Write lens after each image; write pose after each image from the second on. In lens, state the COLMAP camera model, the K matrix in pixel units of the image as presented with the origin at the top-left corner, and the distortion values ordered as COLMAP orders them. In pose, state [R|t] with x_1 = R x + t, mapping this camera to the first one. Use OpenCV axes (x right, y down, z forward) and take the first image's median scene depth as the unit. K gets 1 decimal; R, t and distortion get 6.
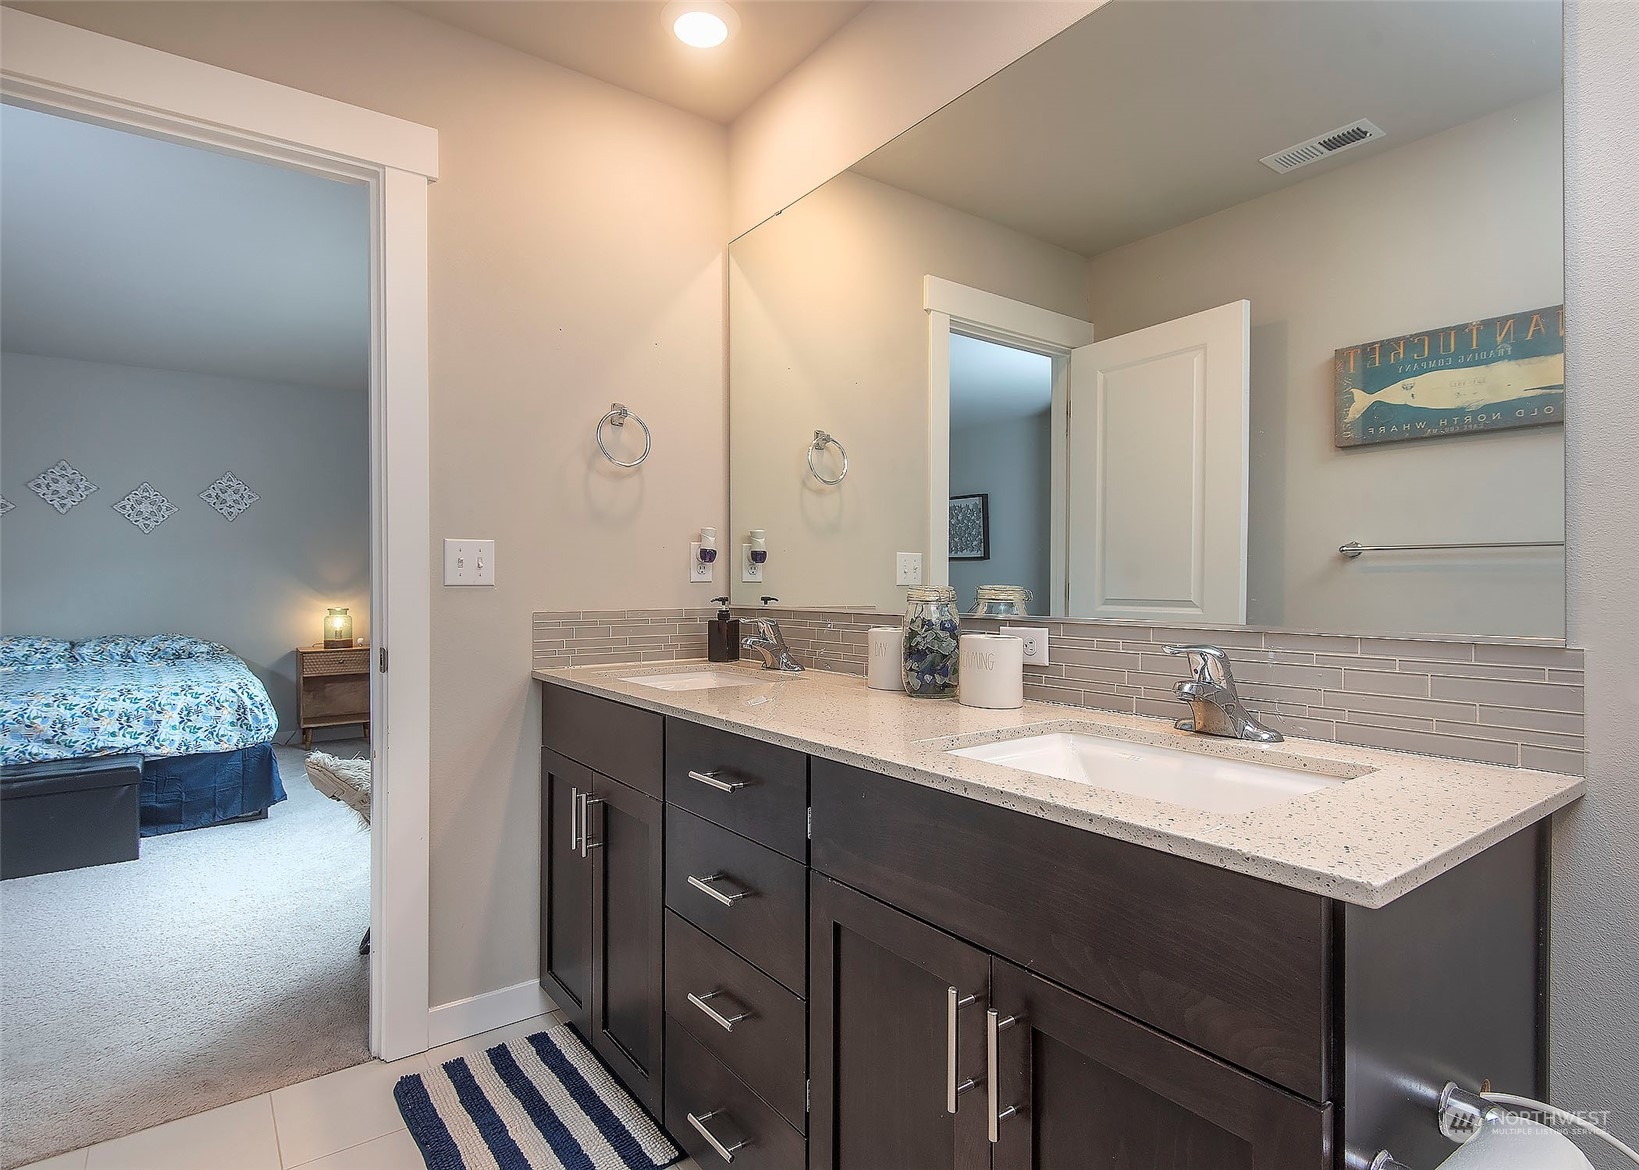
lens RADIAL K [[841.1, 0, 819.5], [0, 841.1, 585.0], [0, 0, 1]] dist [0.000144, -0.000545]
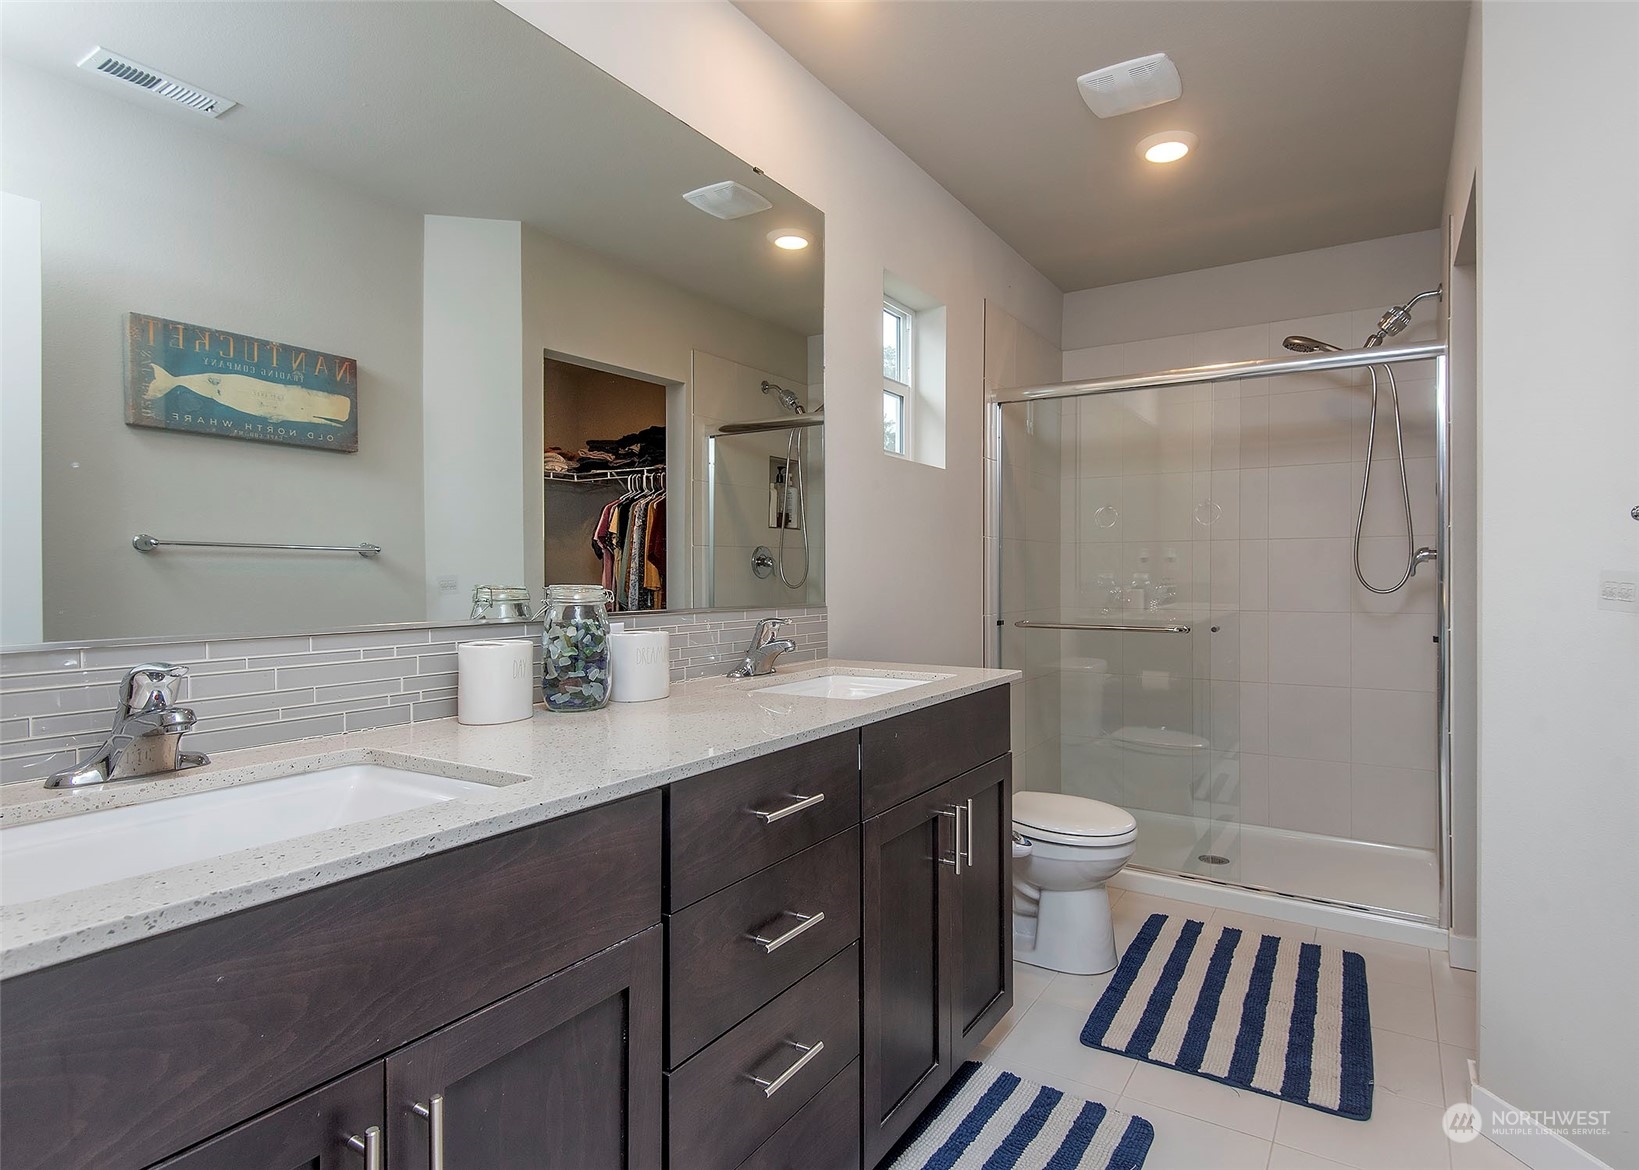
lens RADIAL K [[902.0, 0, 819.5], [0, 902.0, 585.0], [0, 0, 1]] dist [0.001823, 0.000165]
pose [[-0.358859, -0.005545, 0.933375, -0.566873], [0.005220, 0.999955, 0.007948, -0.000828], [-0.933377, 0.007724, -0.358813, 0.740812]]
